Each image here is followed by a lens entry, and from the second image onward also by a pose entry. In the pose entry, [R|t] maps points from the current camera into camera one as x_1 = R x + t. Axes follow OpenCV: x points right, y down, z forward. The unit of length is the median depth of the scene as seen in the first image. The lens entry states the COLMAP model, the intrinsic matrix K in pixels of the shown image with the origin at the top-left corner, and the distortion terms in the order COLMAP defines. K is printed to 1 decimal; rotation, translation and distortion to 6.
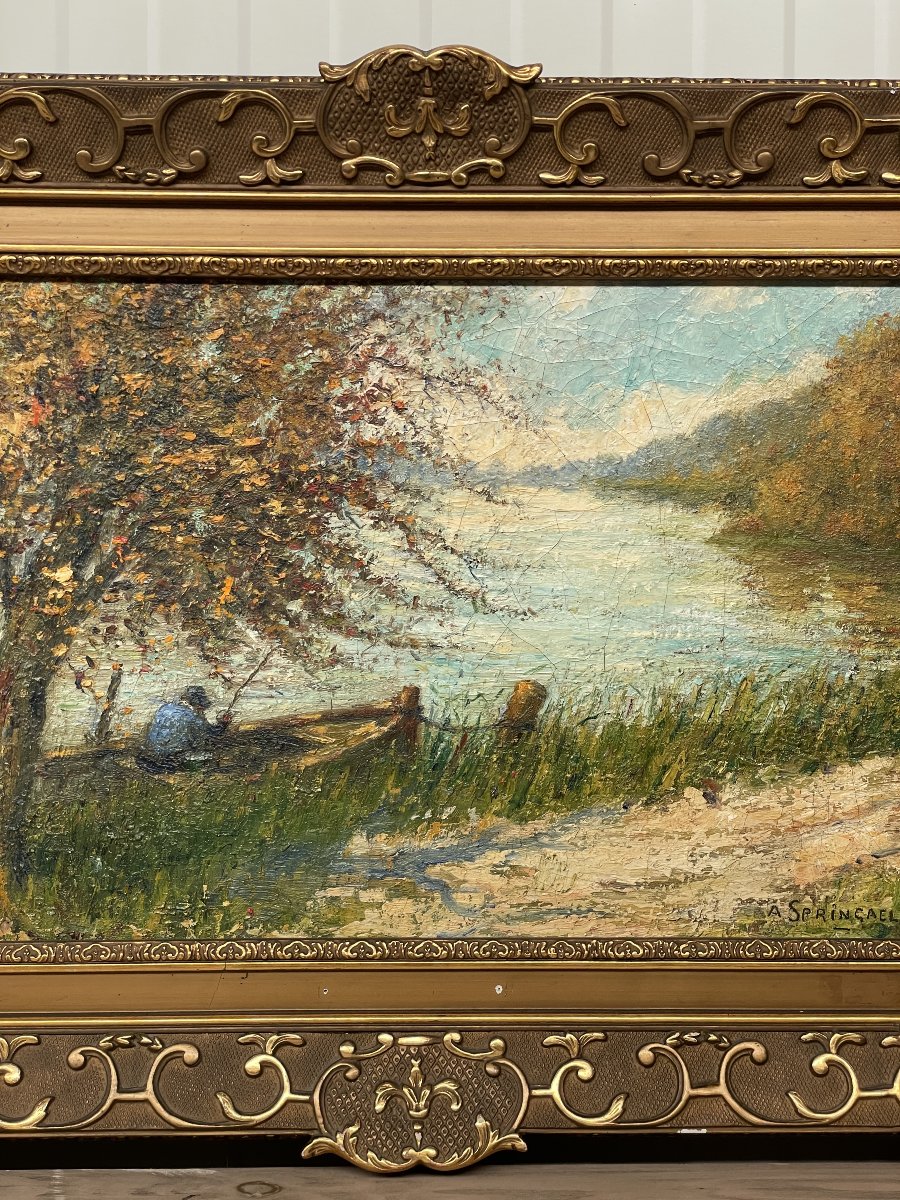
lens RADIAL K [[1744.2, 0, 472.8], [0, 1744.2, 607.1], [0, 0, 1]] dist [0.059987, 0.000000]
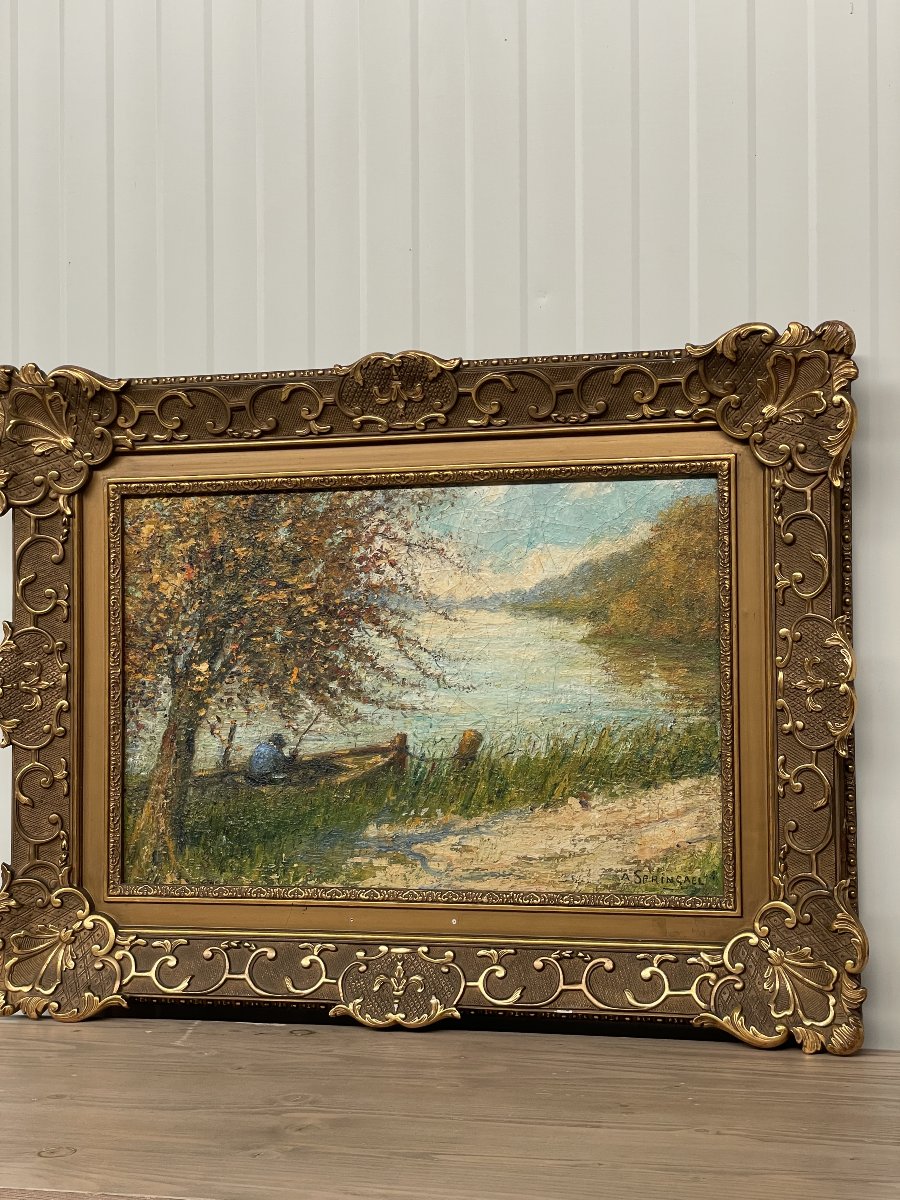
lens RADIAL K [[1744.2, 0, 460.3], [0, 1744.2, 598.8], [0, 0, 1]] dist [0.059987, 0.000000]
pose [[0.963998, -0.021815, -0.265012, 0.453001], [0.009845, 0.998874, -0.046413, -0.004060], [0.265726, 0.042133, 0.963127, -0.562113]]
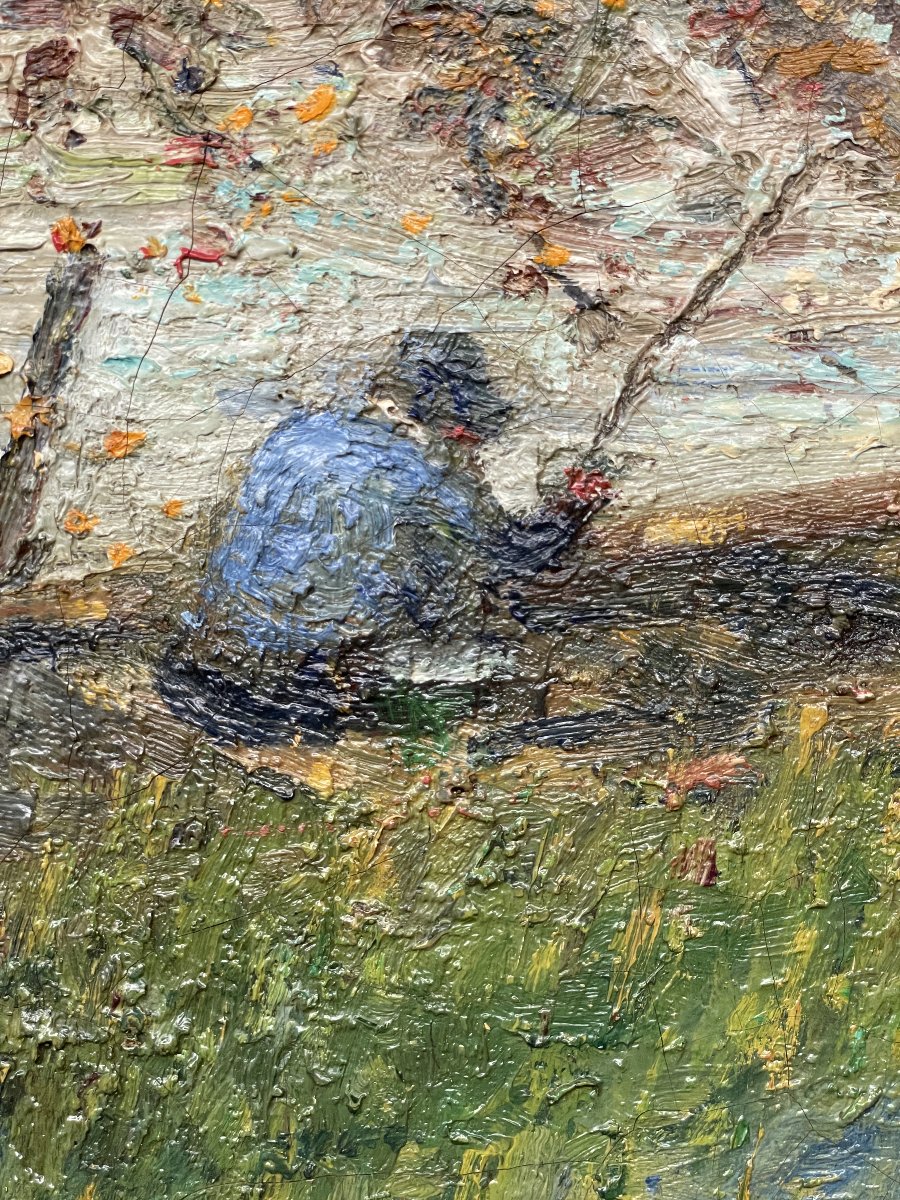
lens RADIAL K [[1744.2, 0, 449.4], [0, 1744.2, 606.3], [0, 0, 1]] dist [0.059987, 0.000000]
pose [[0.998170, 0.015032, -0.058580, -0.144601], [-0.014511, 0.999851, 0.009314, 0.076244], [0.058711, -0.008447, 0.998239, 0.788330]]
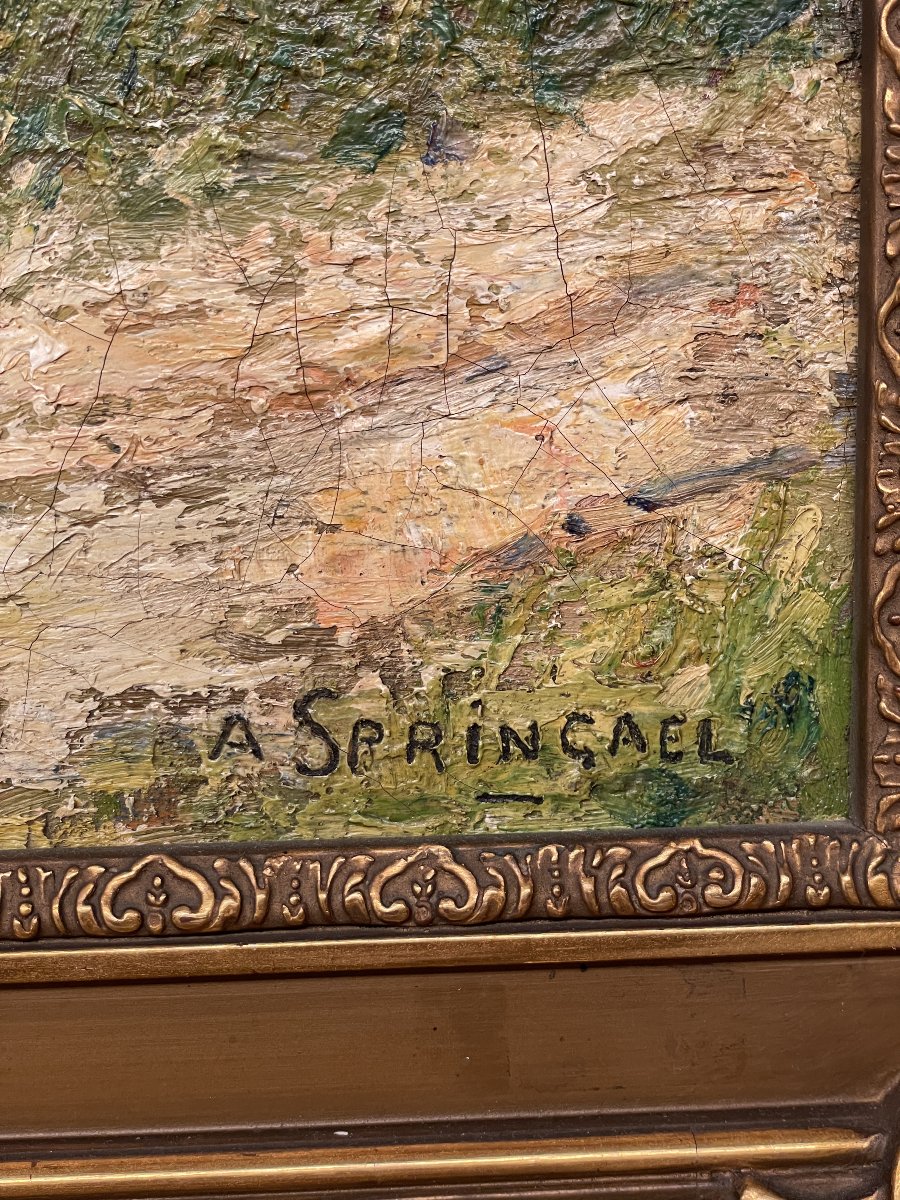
lens RADIAL K [[1744.2, 0, 448.2], [0, 1744.2, 603.9], [0, 0, 1]] dist [0.059987, 0.000000]
pose [[0.998338, -0.024194, 0.052309, 0.190702], [0.019214, 0.995416, 0.093692, 0.133601], [-0.054336, -0.092531, 0.994226, 0.761102]]
